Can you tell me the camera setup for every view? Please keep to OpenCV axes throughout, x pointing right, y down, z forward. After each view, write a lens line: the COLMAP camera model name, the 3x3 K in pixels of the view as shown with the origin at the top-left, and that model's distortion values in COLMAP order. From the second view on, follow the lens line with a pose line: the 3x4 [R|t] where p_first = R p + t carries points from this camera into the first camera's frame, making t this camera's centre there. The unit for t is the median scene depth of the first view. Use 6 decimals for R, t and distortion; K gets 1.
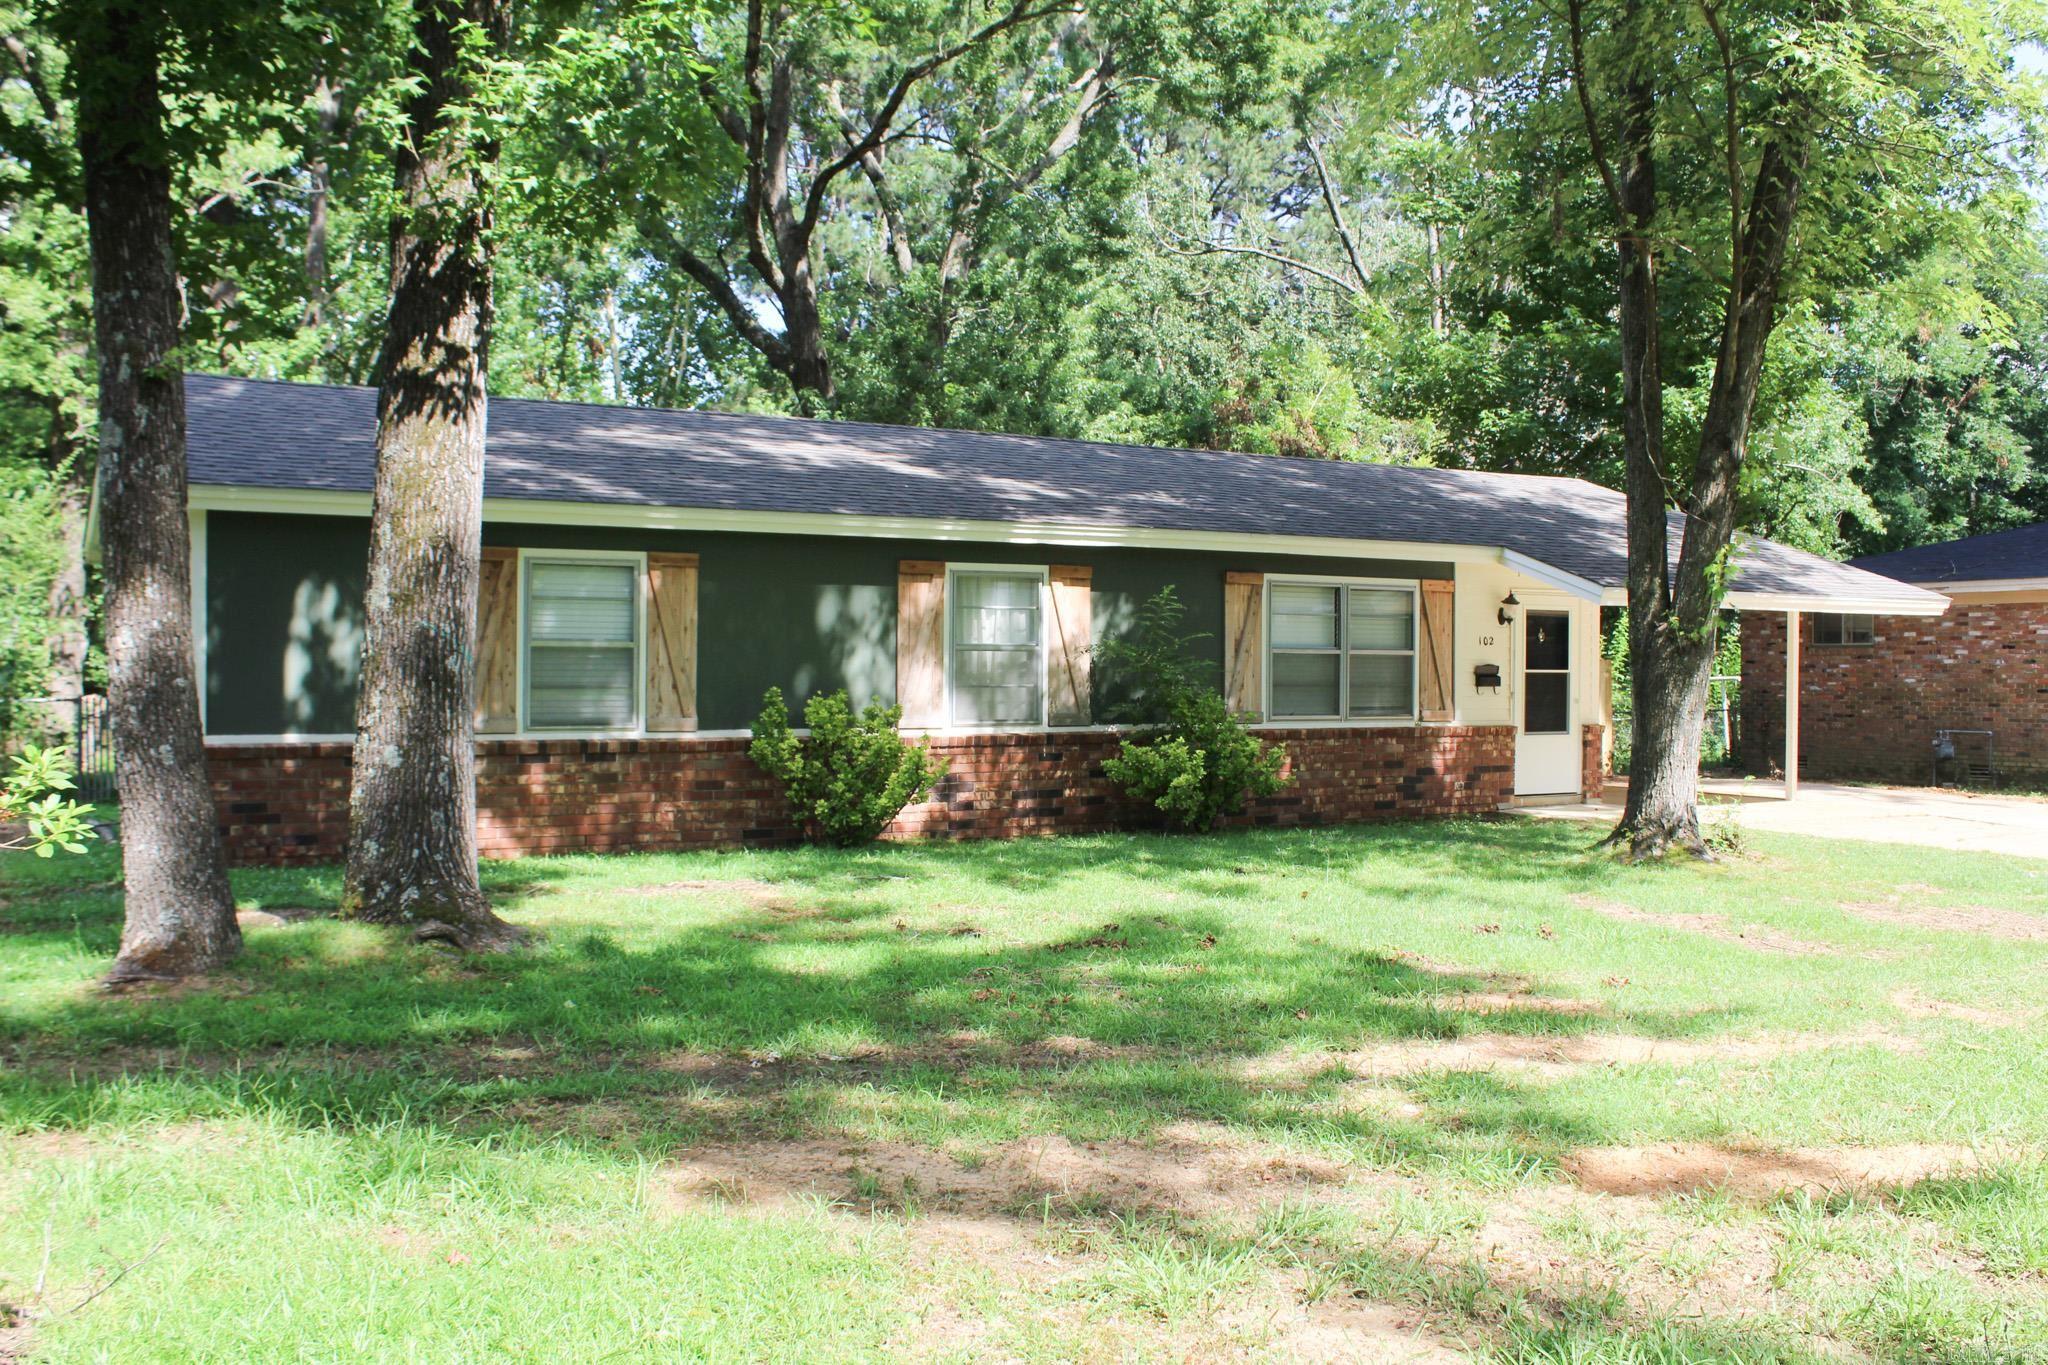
lens RADIAL K [[1867.7, 0, 1021.0], [0, 1867.7, 718.9], [0, 0, 1]] dist [-0.116186, 0.003543]
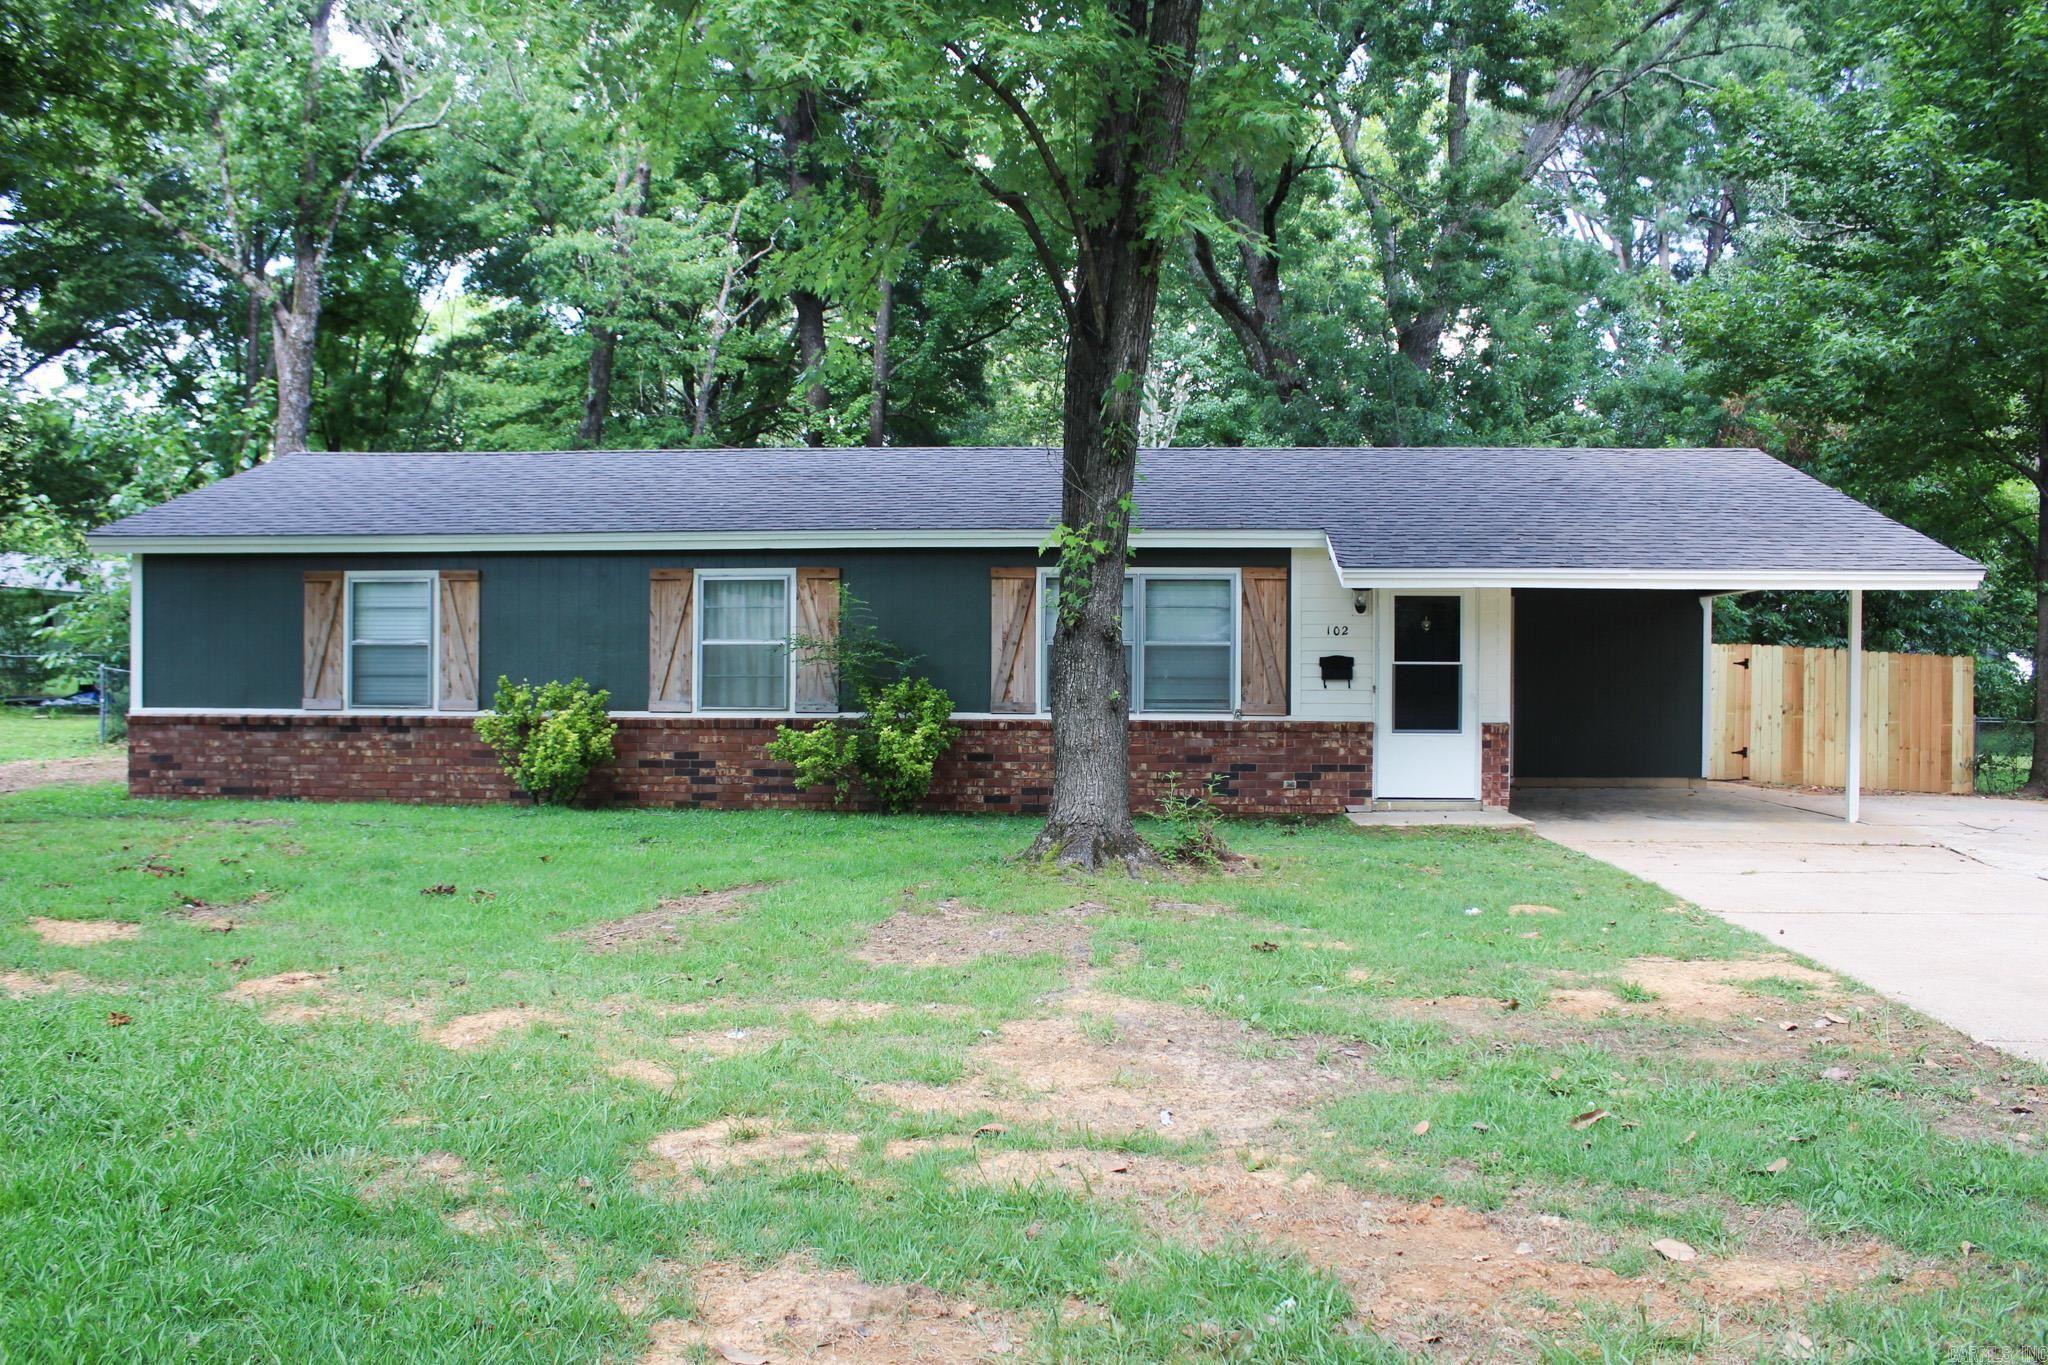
lens RADIAL K [[1697.9, 0, 1023.9], [0, 1697.9, 693.0], [0, 0, 1]] dist [-0.164186, 0.143590]
pose [[0.830715, 0.011088, -0.556588, 0.596932], [-0.014074, 0.999900, -0.001086, -0.007611], [0.556520, 0.008735, 0.830788, 0.209777]]
